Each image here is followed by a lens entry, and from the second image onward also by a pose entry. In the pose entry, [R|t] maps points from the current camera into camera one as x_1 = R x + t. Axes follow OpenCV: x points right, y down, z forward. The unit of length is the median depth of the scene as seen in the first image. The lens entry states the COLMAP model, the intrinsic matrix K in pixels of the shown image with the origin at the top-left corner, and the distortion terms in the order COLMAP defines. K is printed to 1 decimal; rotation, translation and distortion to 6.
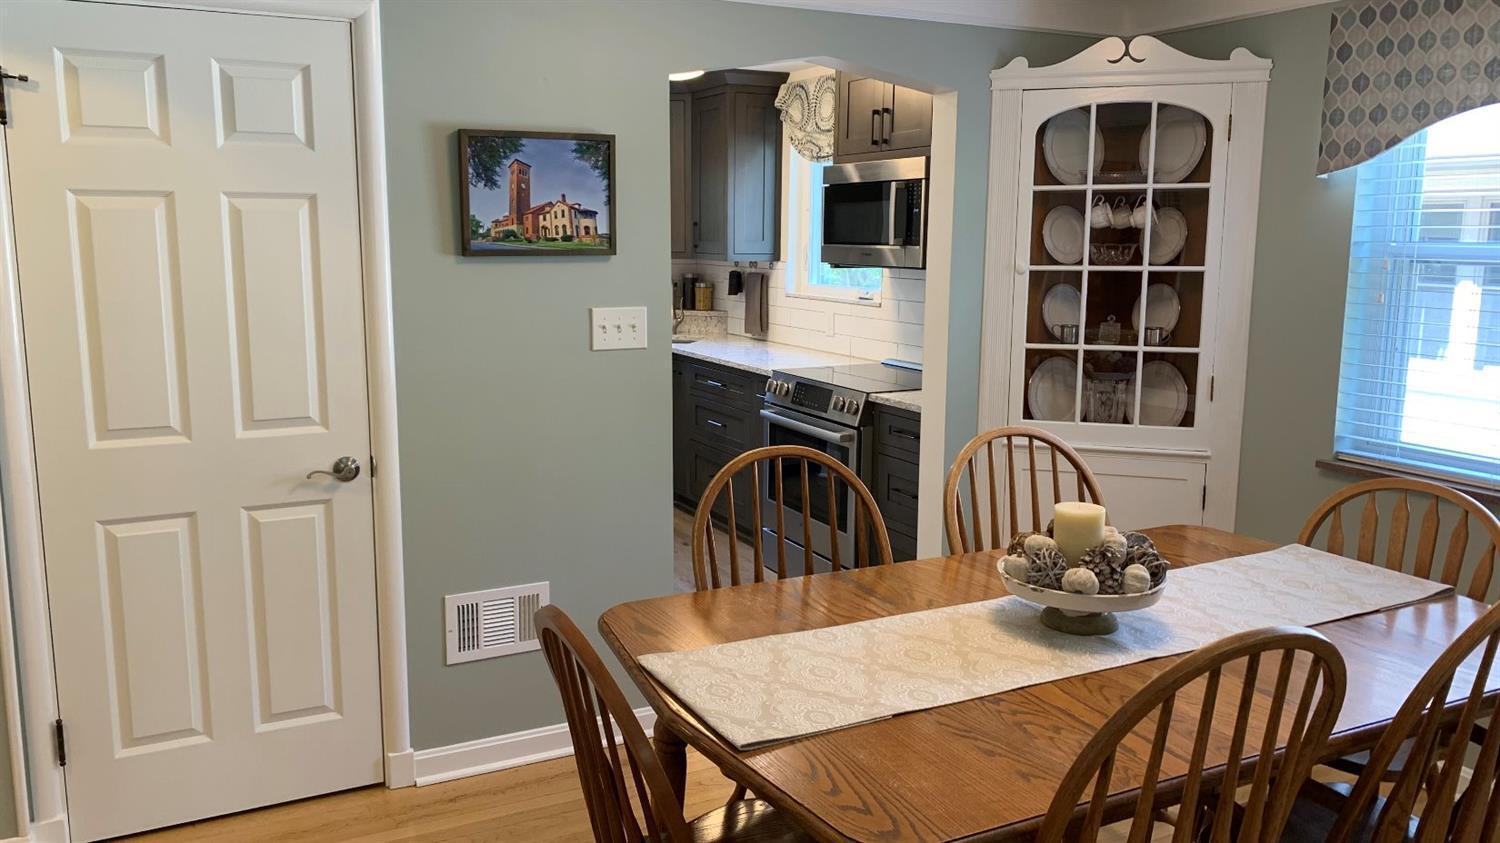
lens RADIAL K [[1137.1, 0, 742.8], [0, 1137.1, 415.2], [0, 0, 1]] dist [-0.003571, -0.020853]
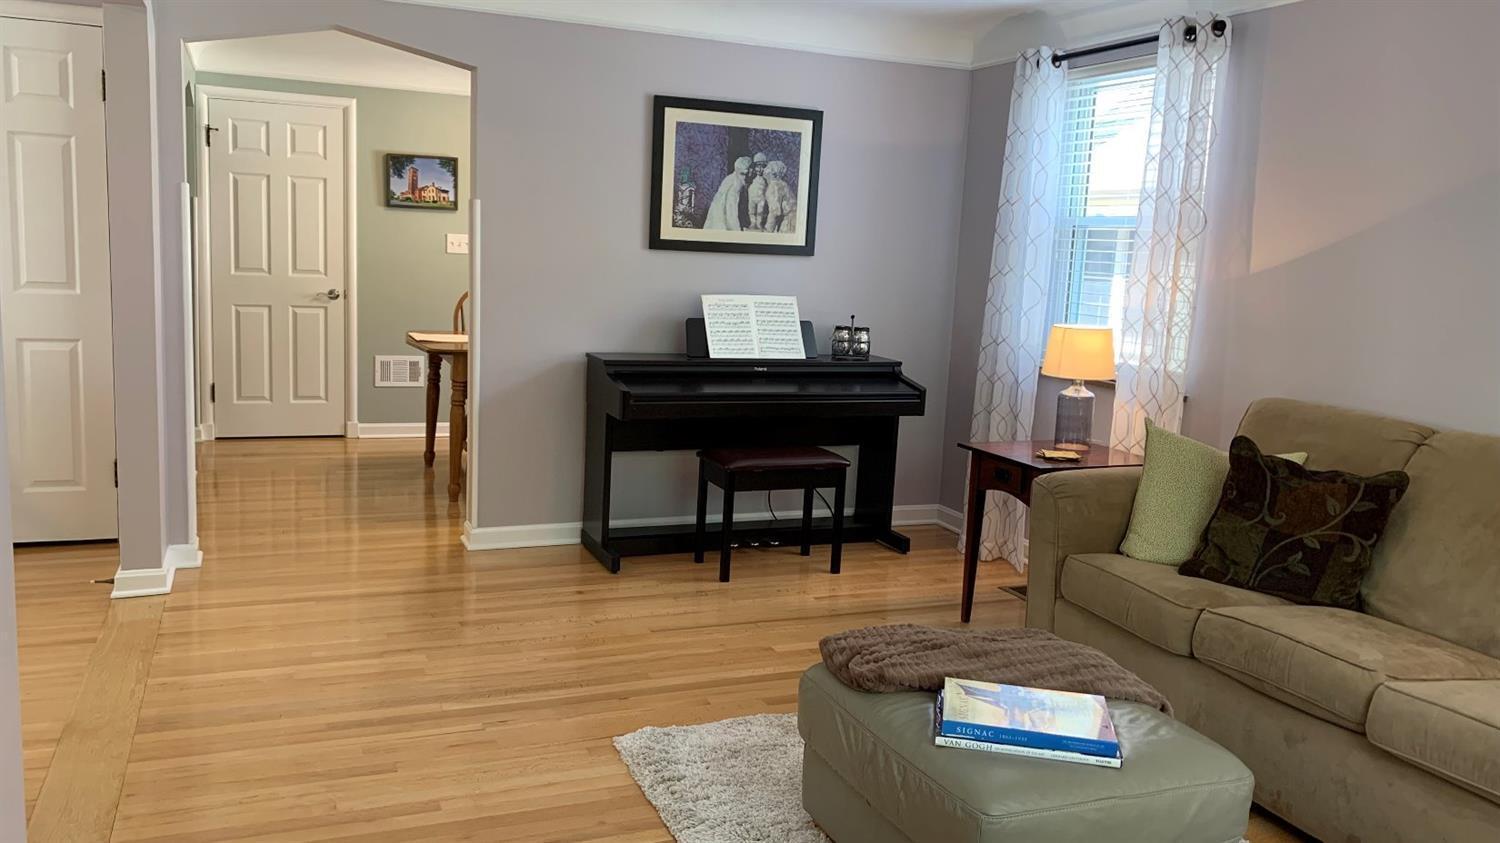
lens RADIAL K [[1137.1, 0, 739.4], [0, 1137.1, 418.0], [0, 0, 1]] dist [-0.003571, -0.020853]
pose [[0.998608, 0.035444, -0.039062, 0.576401], [-0.036449, 0.999014, -0.025332, 0.322186], [0.038126, 0.026721, 0.998916, -1.281367]]
